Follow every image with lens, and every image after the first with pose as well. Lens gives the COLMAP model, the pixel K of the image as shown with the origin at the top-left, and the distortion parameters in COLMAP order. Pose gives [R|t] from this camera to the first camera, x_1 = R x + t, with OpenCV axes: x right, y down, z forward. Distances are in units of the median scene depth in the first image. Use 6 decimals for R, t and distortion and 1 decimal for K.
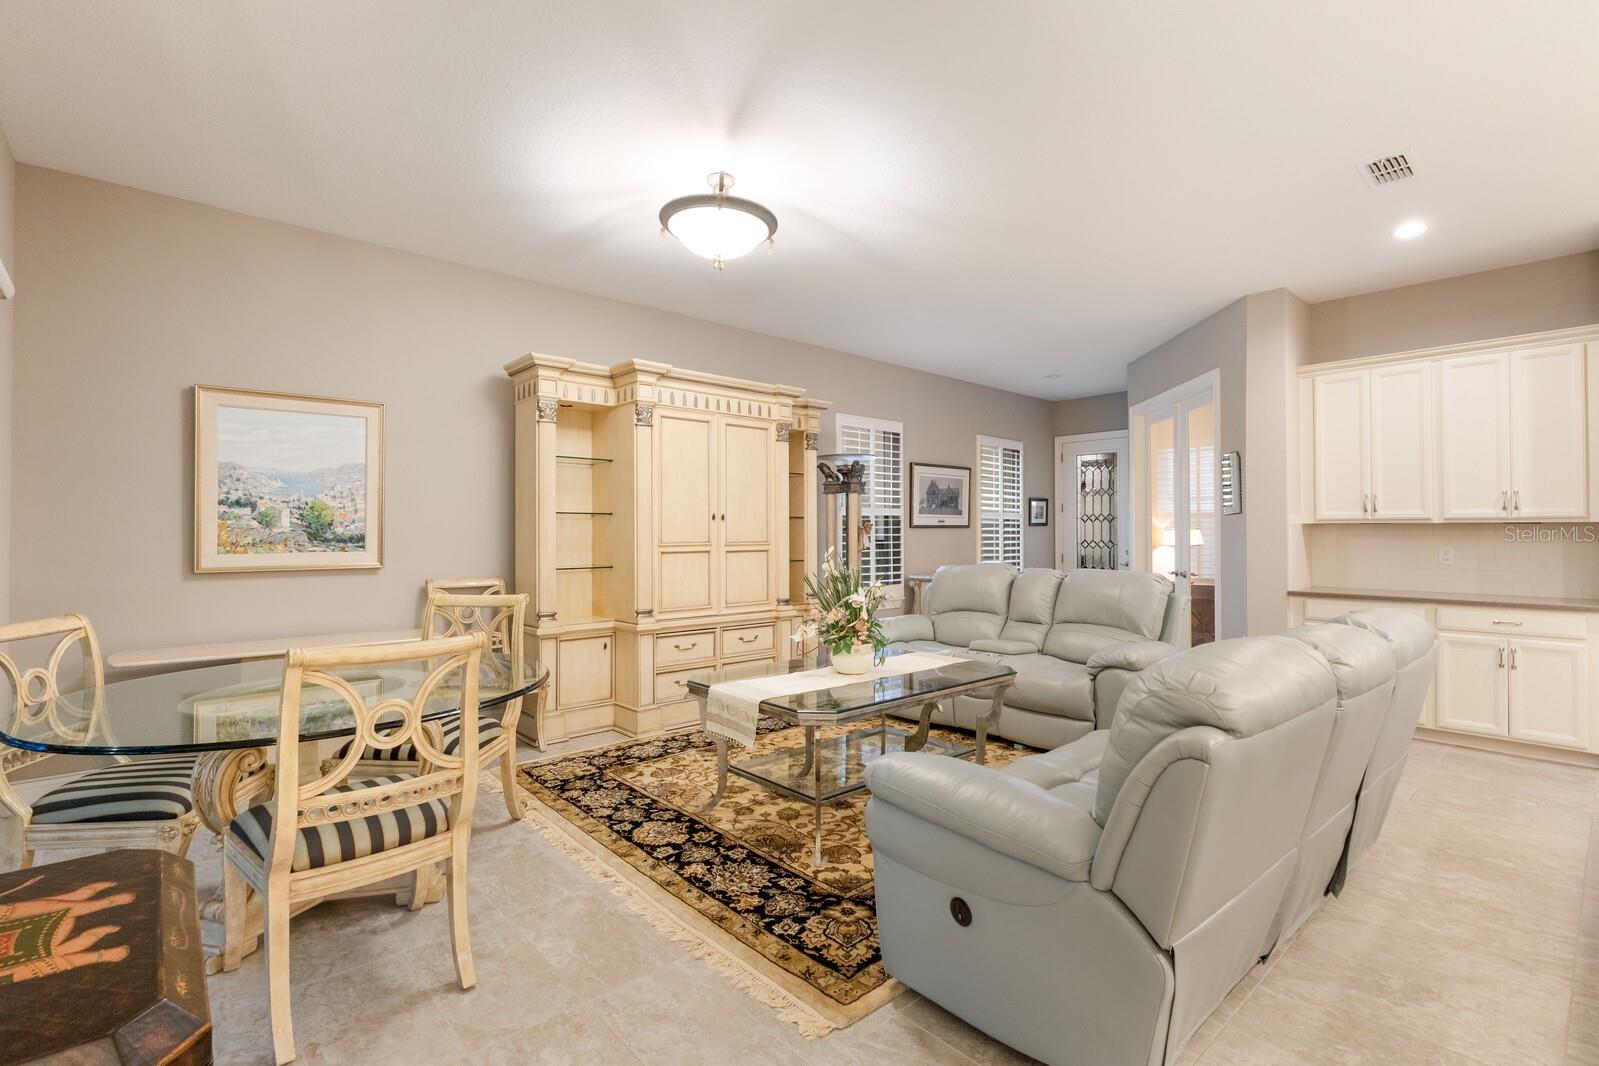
lens RADIAL K [[731.1, 0, 799.5], [0, 731.1, 533.0], [0, 0, 1]] dist [-0.000560, -0.000083]
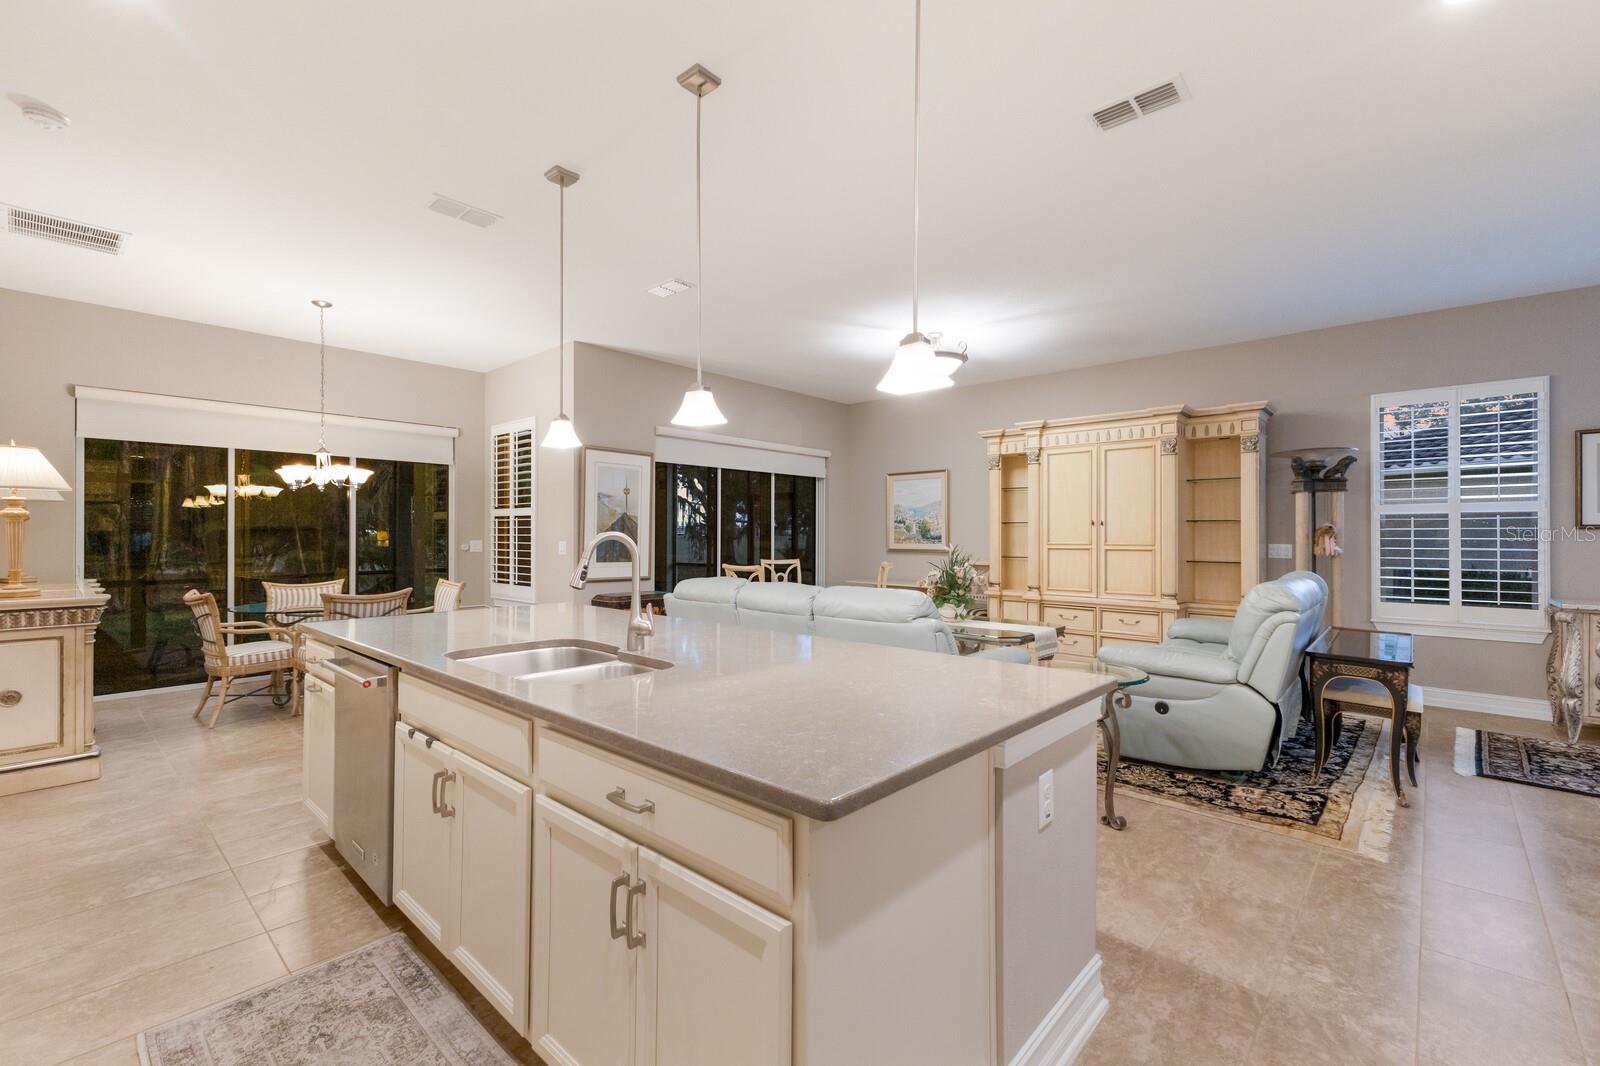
lens RADIAL K [[697.4, 0, 800.0], [0, 697.4, 533.0], [0, 0, 1]] dist [0.013520, 0.000105]
pose [[0.087680, -0.004575, -0.996138, 1.300336], [-0.008002, 0.999954, -0.005297, 0.008630], [0.996117, 0.008436, 0.087639, 0.436551]]
